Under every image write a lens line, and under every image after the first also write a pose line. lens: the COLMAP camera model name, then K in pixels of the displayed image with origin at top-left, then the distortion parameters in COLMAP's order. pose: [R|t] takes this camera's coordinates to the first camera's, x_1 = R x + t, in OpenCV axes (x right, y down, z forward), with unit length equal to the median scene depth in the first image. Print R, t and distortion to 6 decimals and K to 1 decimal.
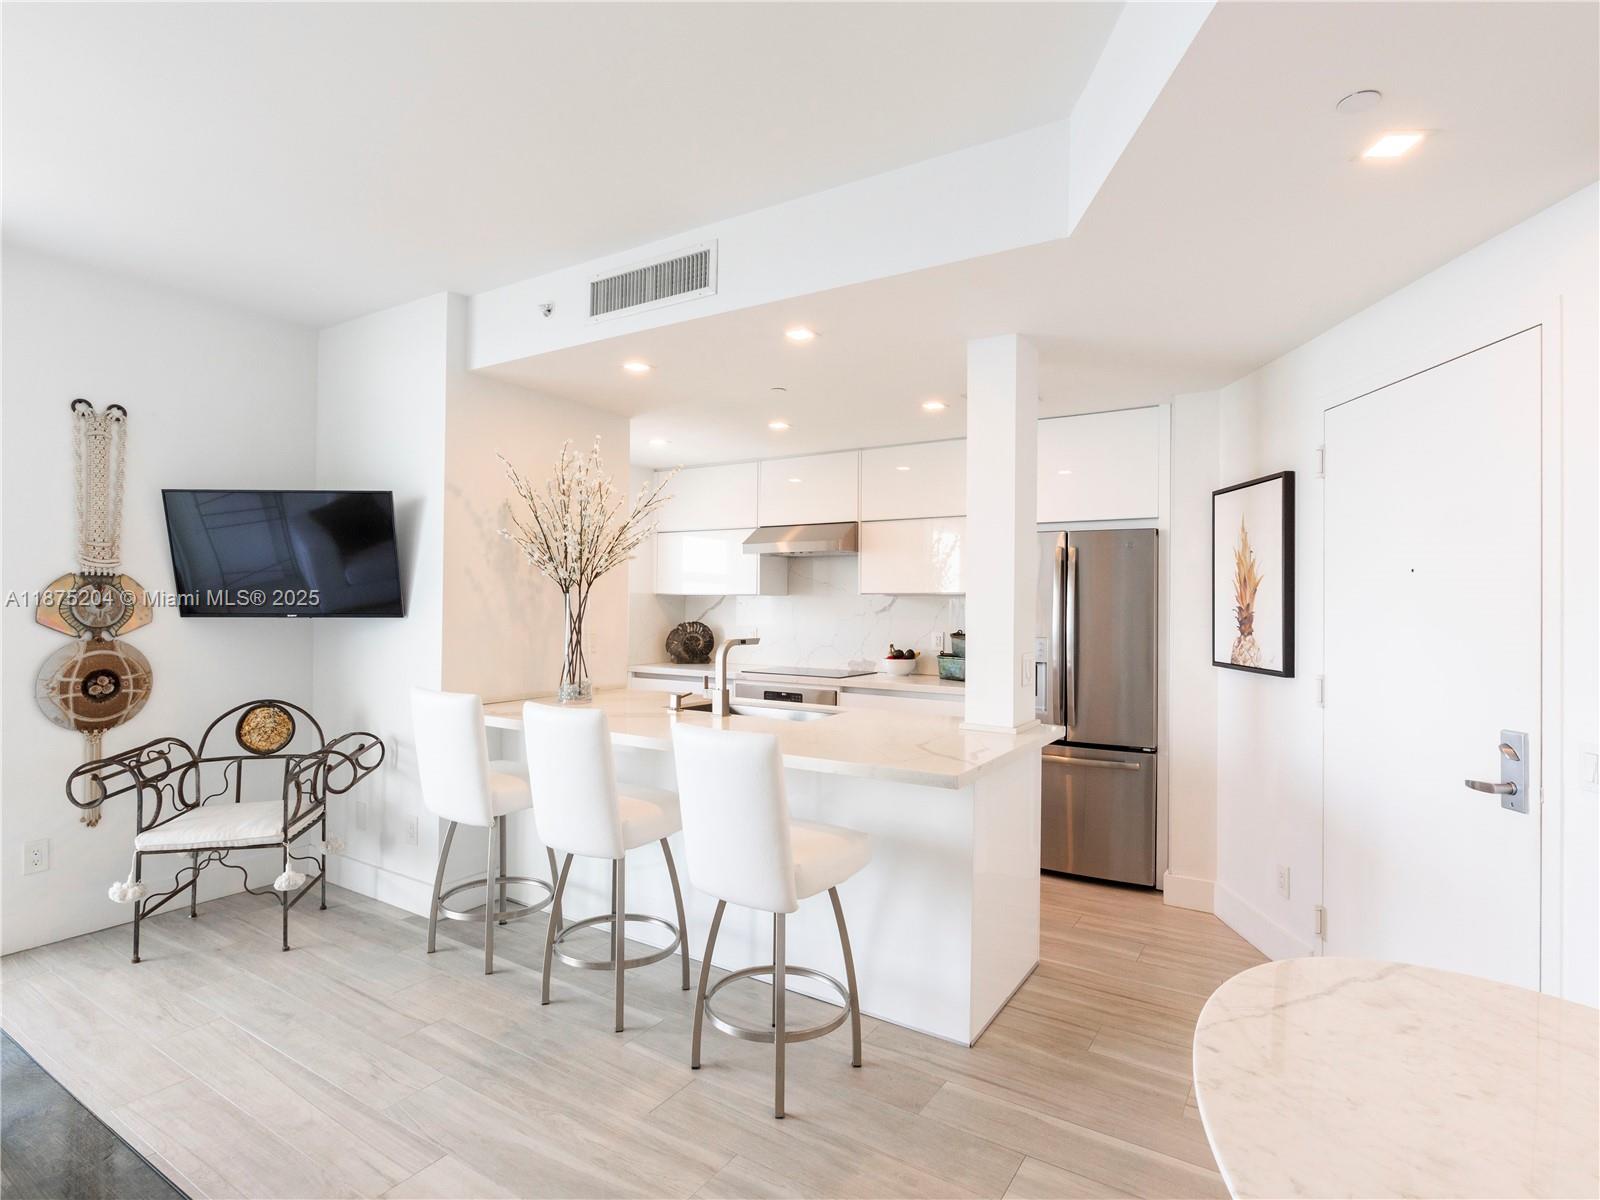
lens RADIAL K [[829.0, 0, 798.9], [0, 829.0, 600.5], [0, 0, 1]] dist [-0.004468, 0.000045]
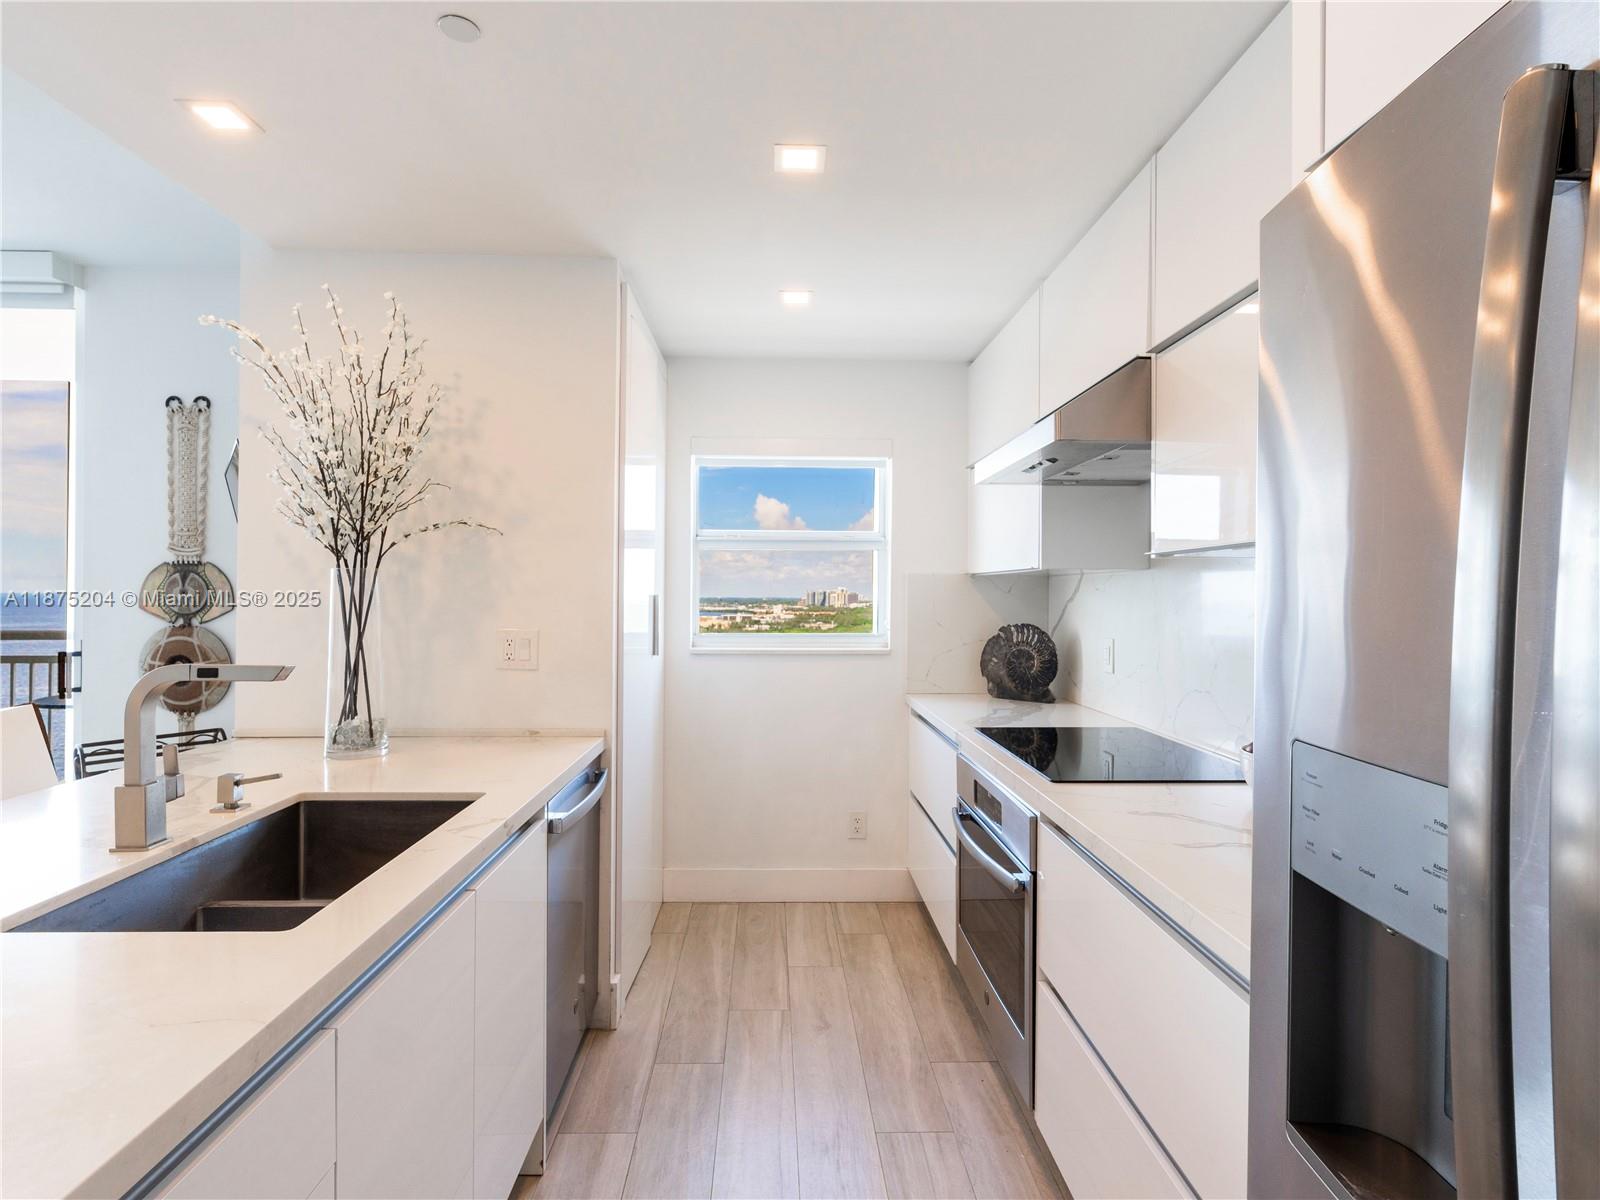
lens RADIAL K [[829.0, 0, 790.0], [0, 829.0, 597.6], [0, 0, 1]] dist [-0.004468, 0.000045]
pose [[0.561476, -0.002090, -0.827490, 0.432931], [0.003332, 0.999994, -0.000265, 0.014685], [0.827486, -0.002608, 0.561480, 1.035376]]
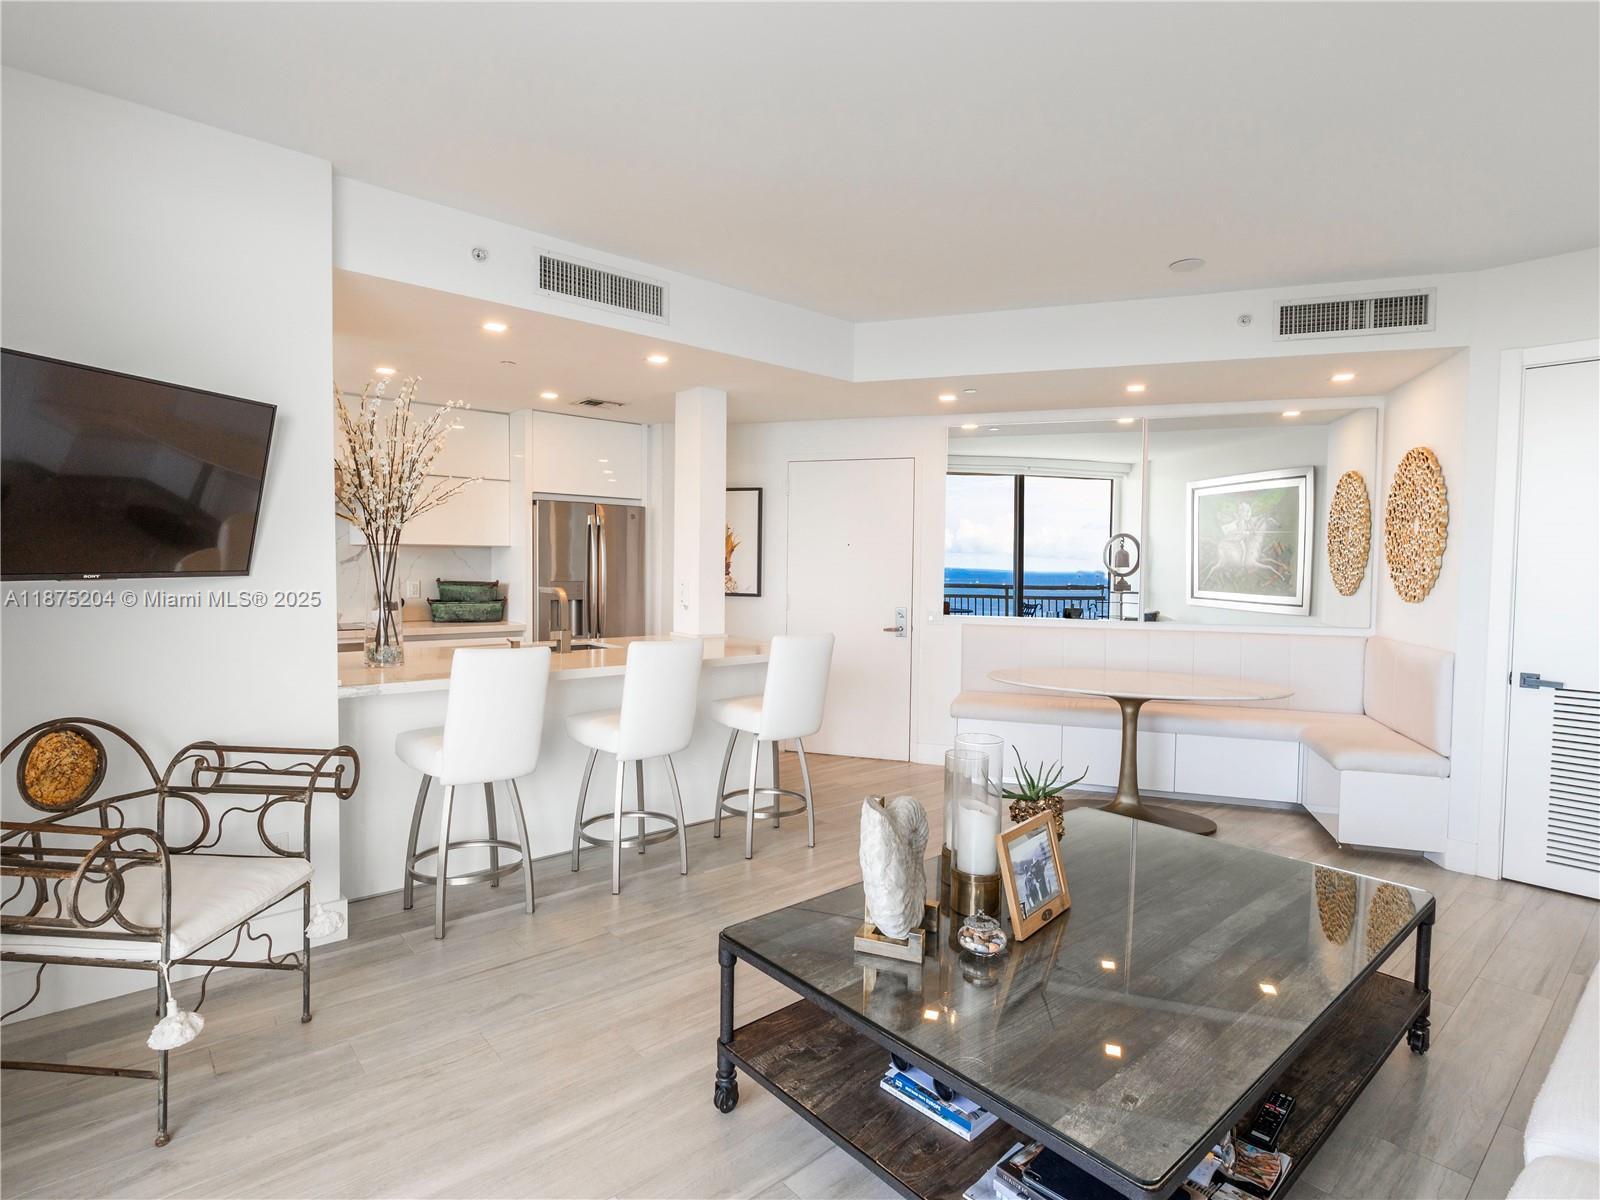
lens RADIAL K [[829.0, 0, 797.7], [0, 829.0, 599.6], [0, 0, 1]] dist [-0.004468, 0.000045]
pose [[0.282519, -0.048956, 0.958012, -1.125752], [-0.015140, 0.998345, 0.055482, -0.006579], [-0.959142, -0.030179, 0.281310, 0.351307]]
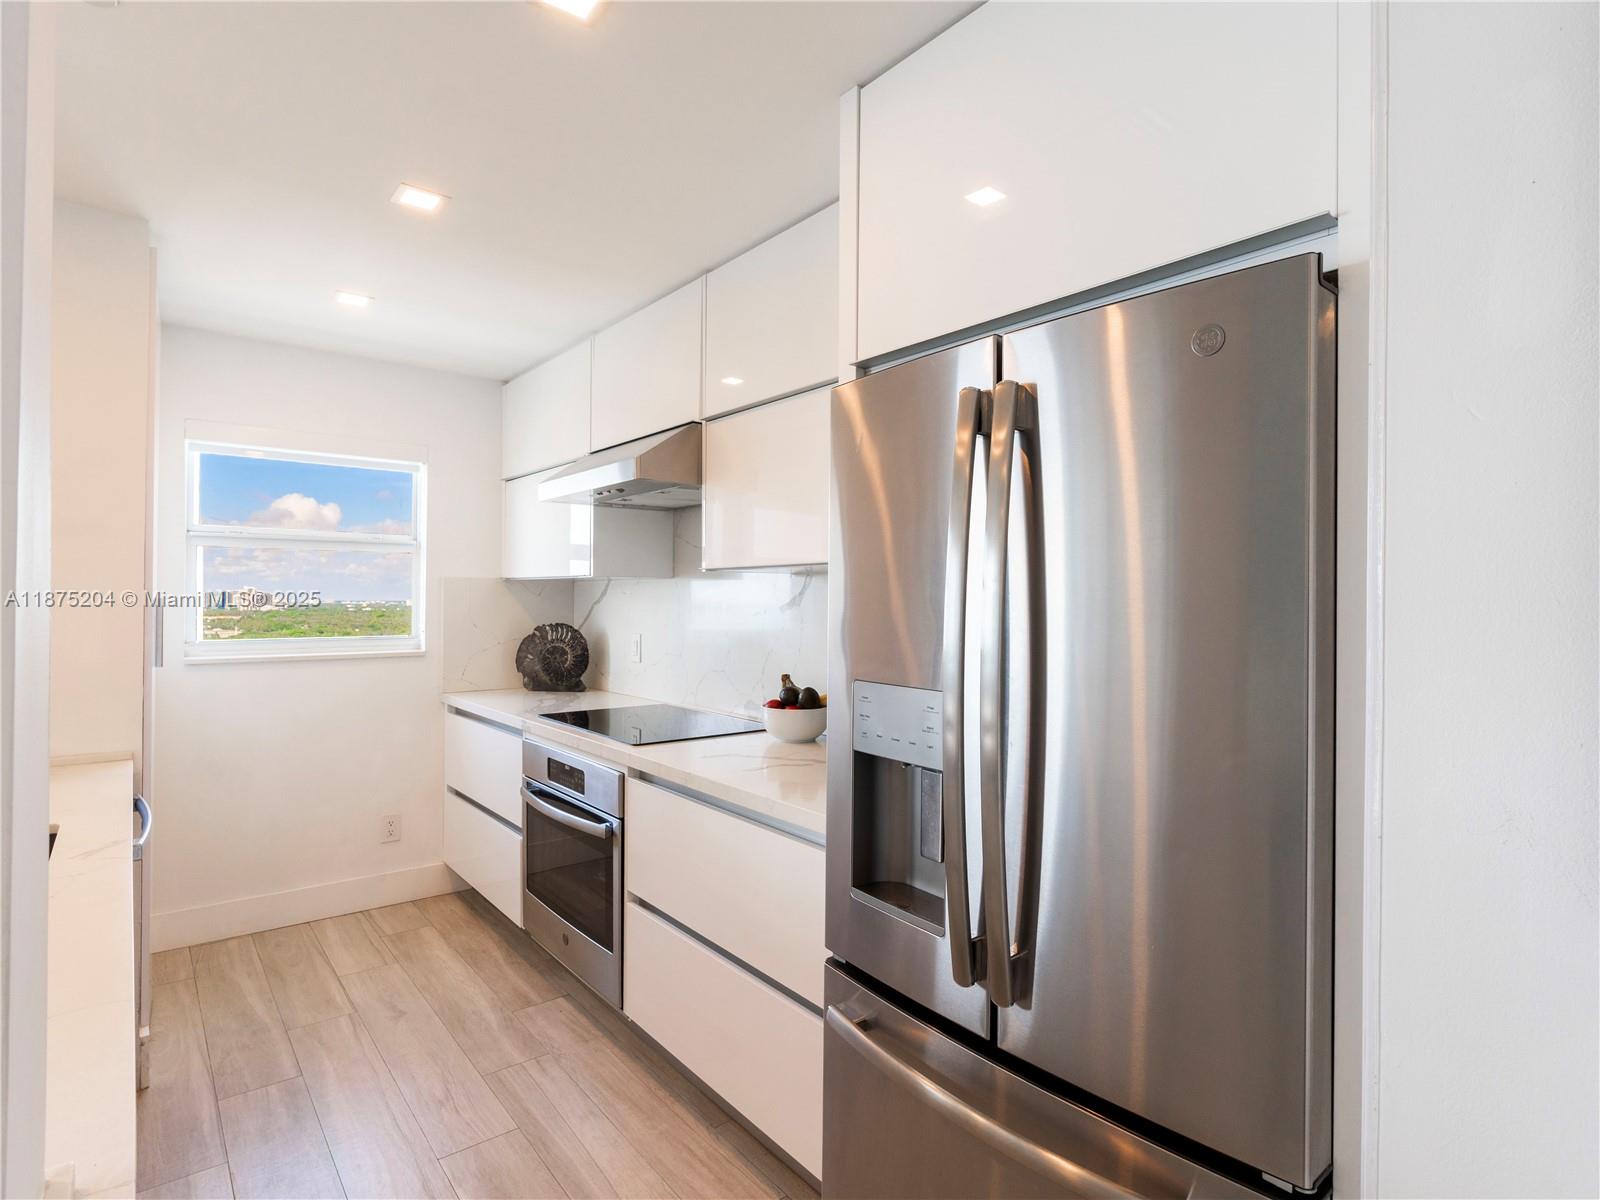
lens RADIAL K [[829.0, 0, 785.3], [0, 829.0, 596.7], [0, 0, 1]] dist [-0.004468, 0.000045]
pose [[0.943855, -0.003446, -0.330343, 0.428868], [0.003712, 0.999993, 0.000176, 0.011690], [0.330340, -0.001392, 0.943861, 0.868641]]
